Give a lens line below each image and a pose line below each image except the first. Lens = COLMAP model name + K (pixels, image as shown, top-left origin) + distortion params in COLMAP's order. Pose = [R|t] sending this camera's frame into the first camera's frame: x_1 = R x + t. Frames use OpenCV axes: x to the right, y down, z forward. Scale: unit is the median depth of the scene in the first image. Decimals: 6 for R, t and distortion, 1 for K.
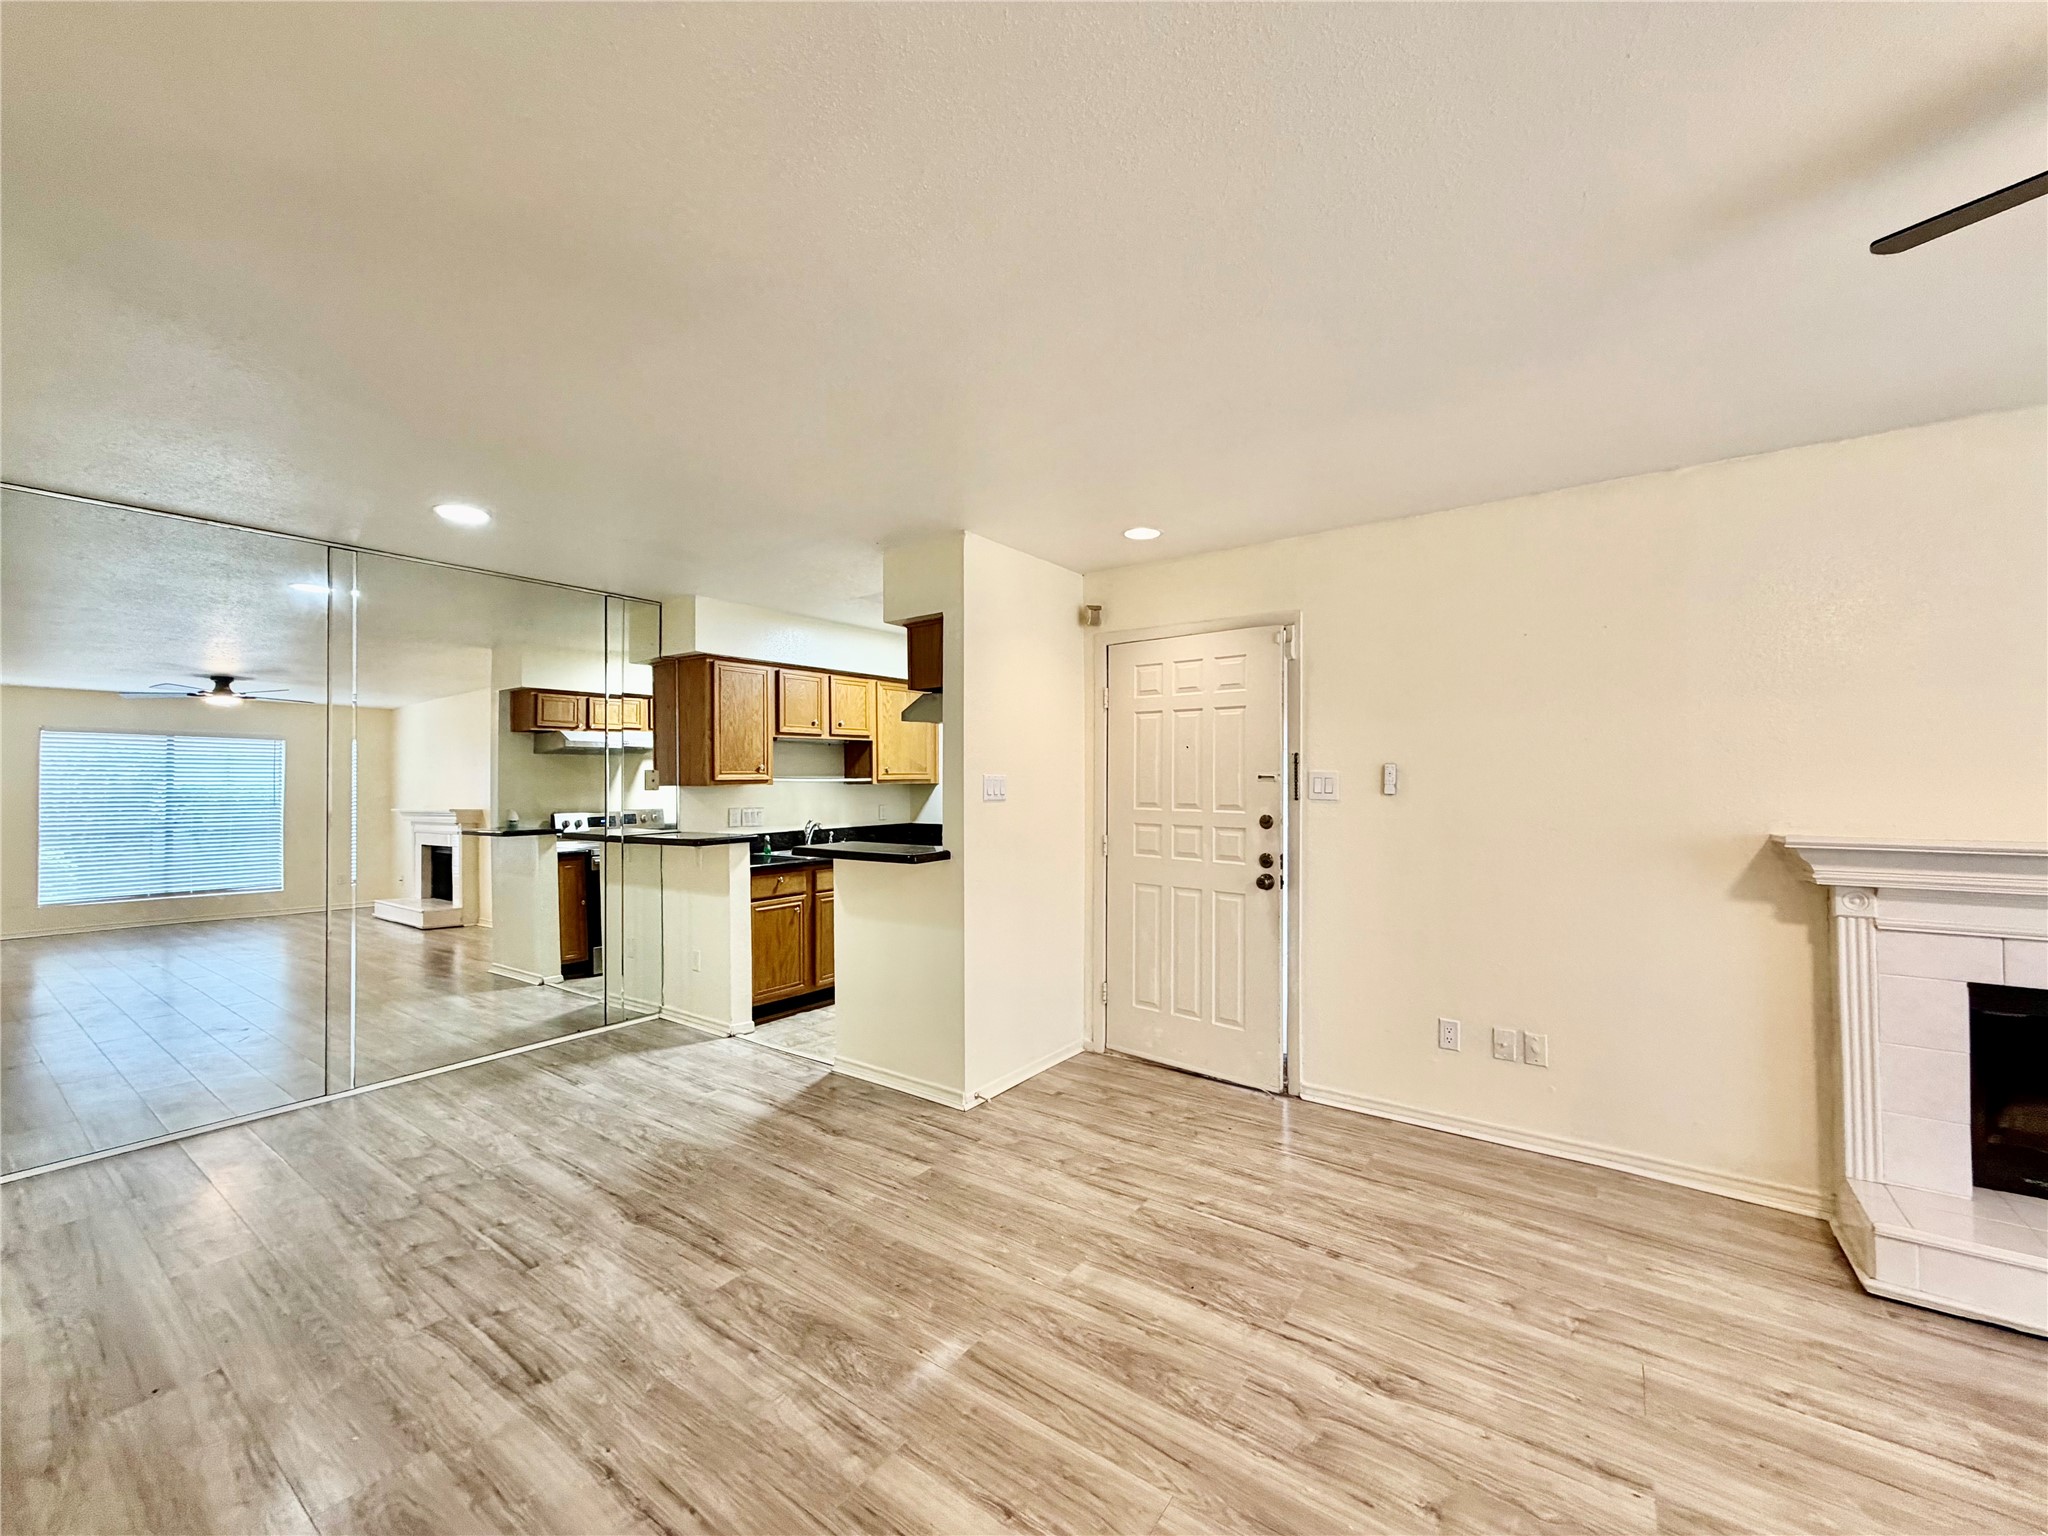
lens RADIAL K [[822.6, 0, 1026.4], [0, 822.6, 769.5], [0, 0, 1]] dist [0.000009, 0.000217]
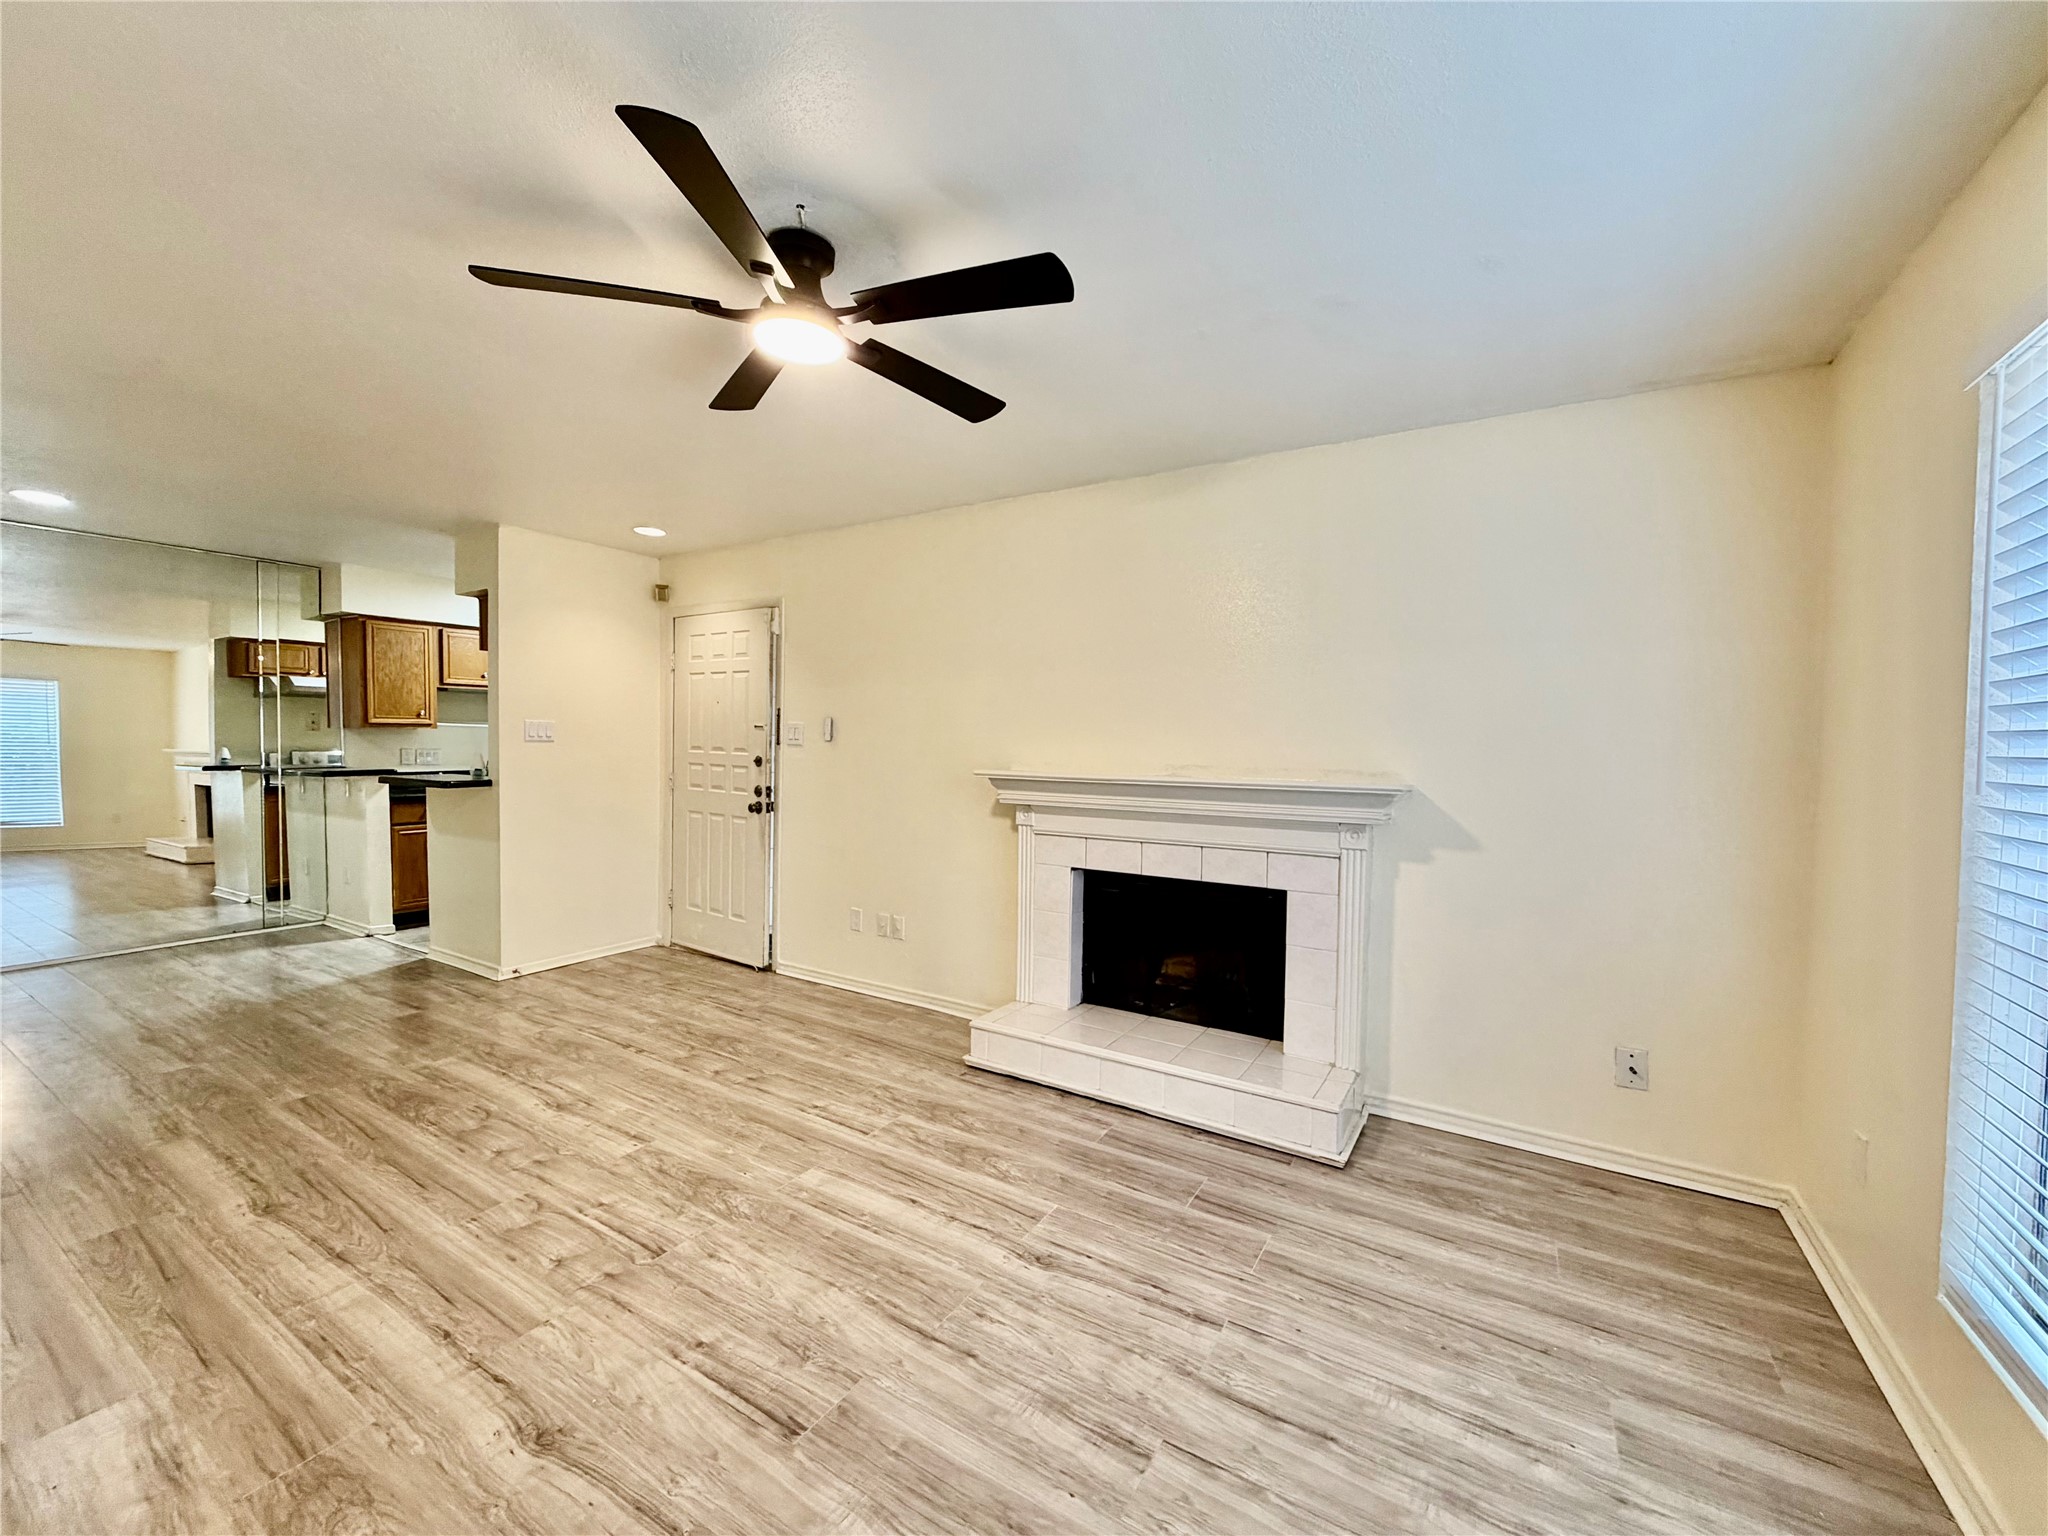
lens RADIAL K [[816.9, 0, 1022.6], [0, 816.9, 770.2], [0, 0, 1]] dist [0.001251, -0.000128]
pose [[0.997100, 0.015822, 0.074437, 0.716356], [-0.019463, 0.998637, 0.048439, 0.008698], [-0.073569, -0.049747, 0.996049, -0.355021]]
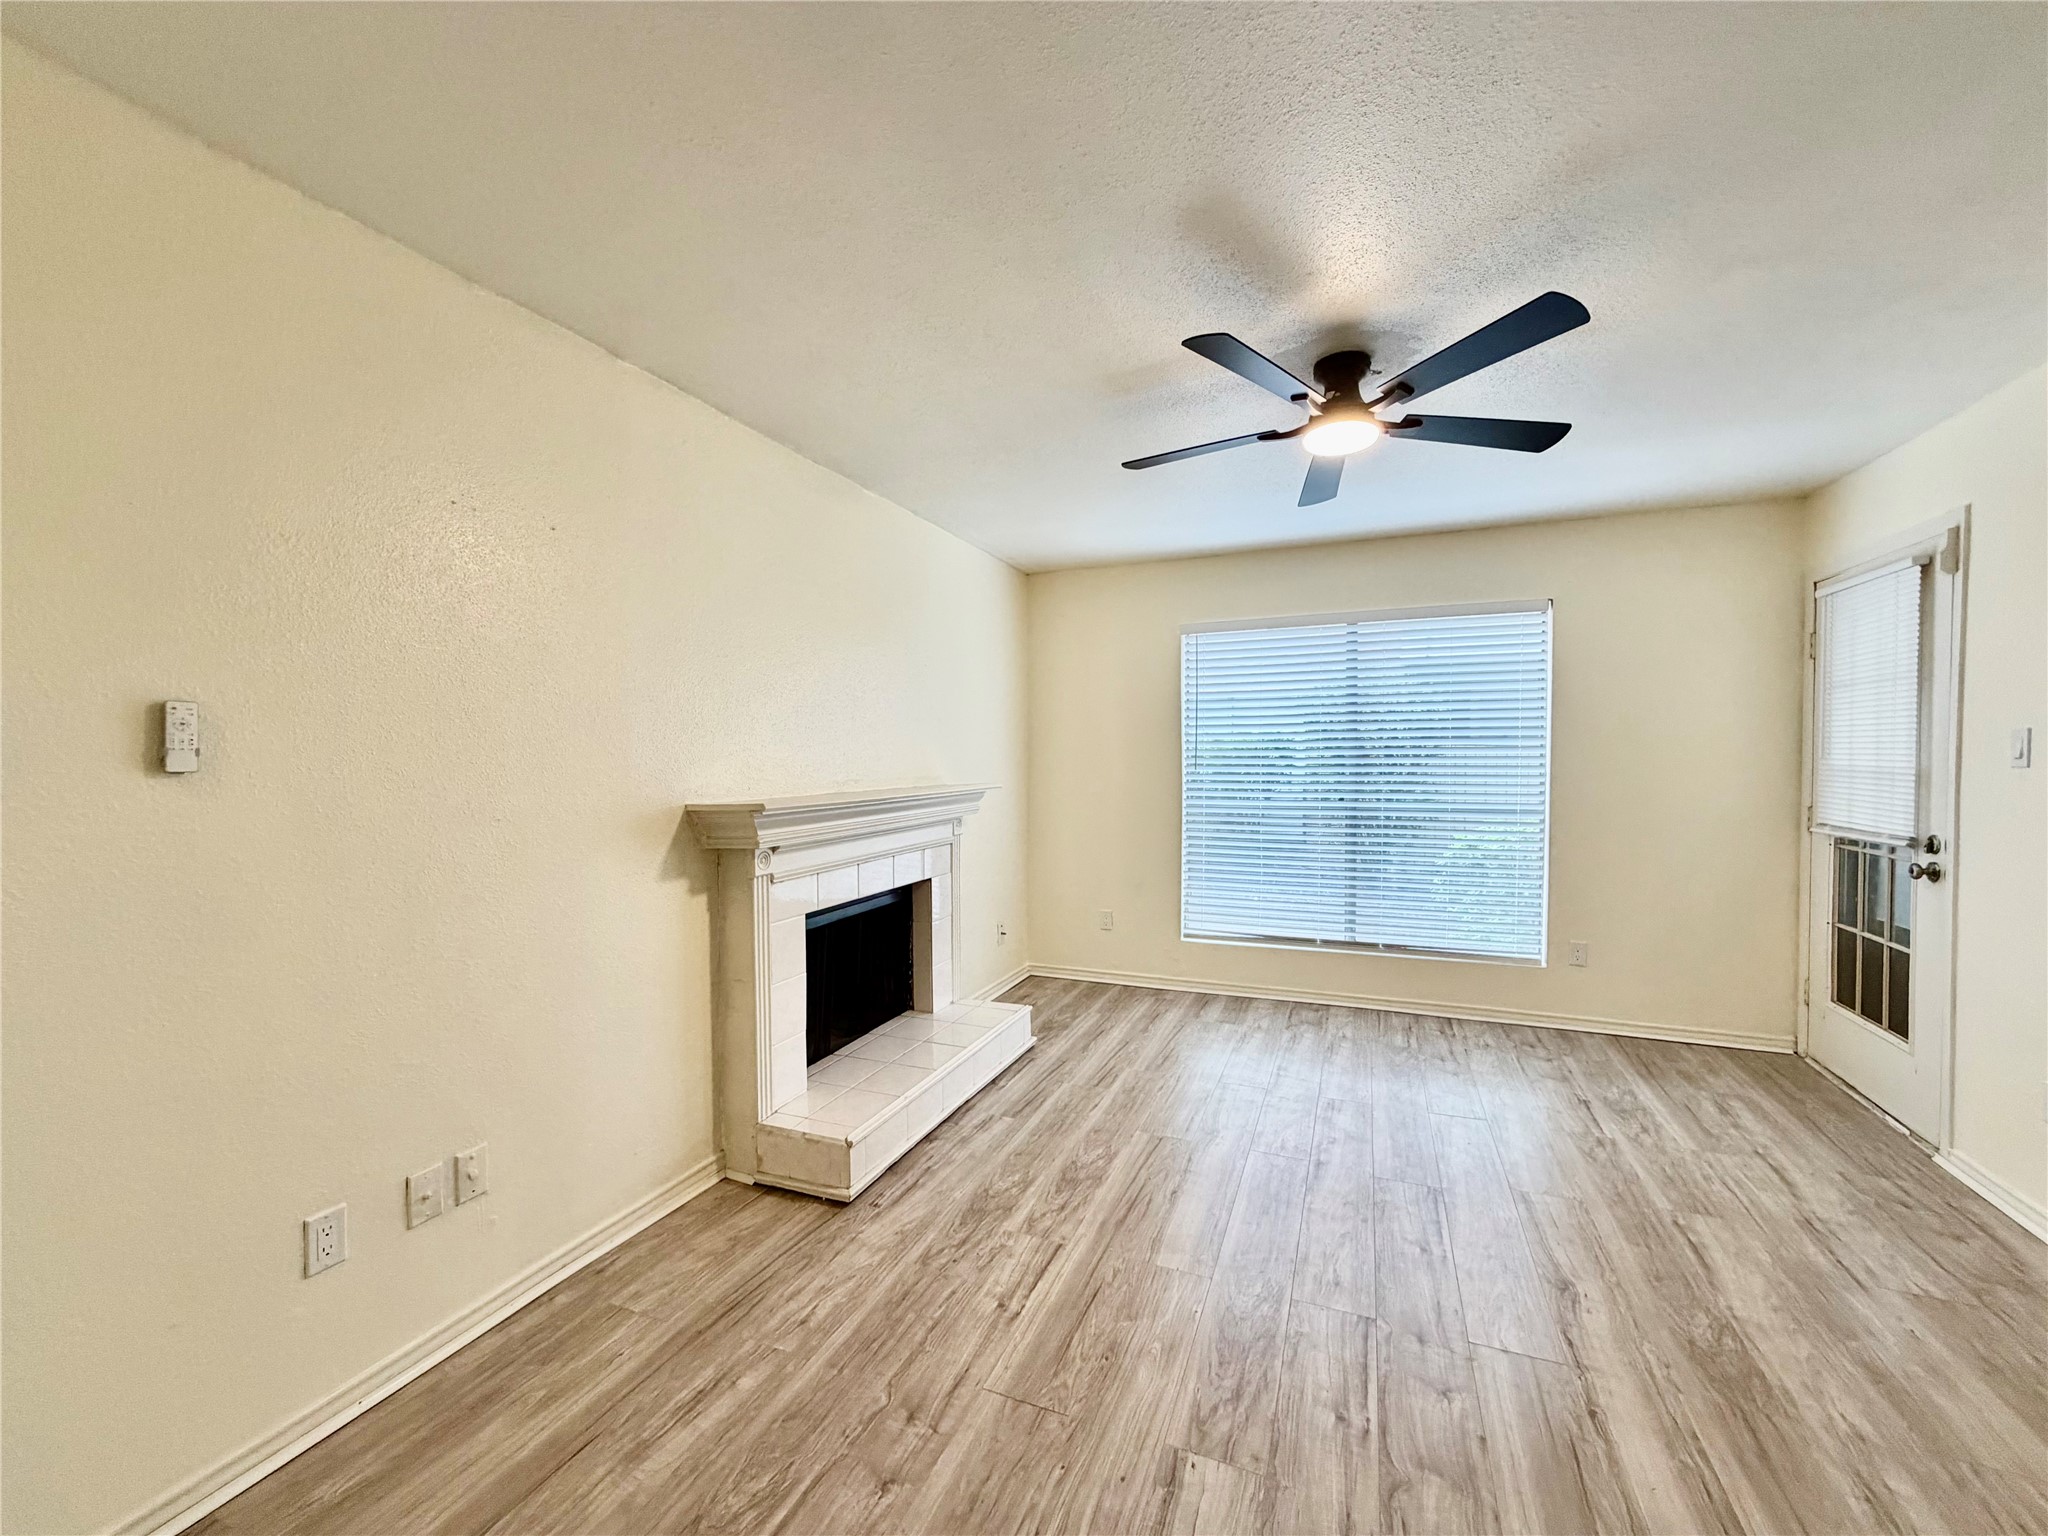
lens RADIAL K [[822.6, 0, 1026.4], [0, 822.6, 769.5], [0, 0, 1]] dist [0.000009, 0.000217]
pose [[-0.230948, -0.016994, 0.972818, -0.081587], [-0.013914, 0.999803, 0.014163, 0.017969], [-0.972867, -0.010264, -0.231139, 0.734008]]
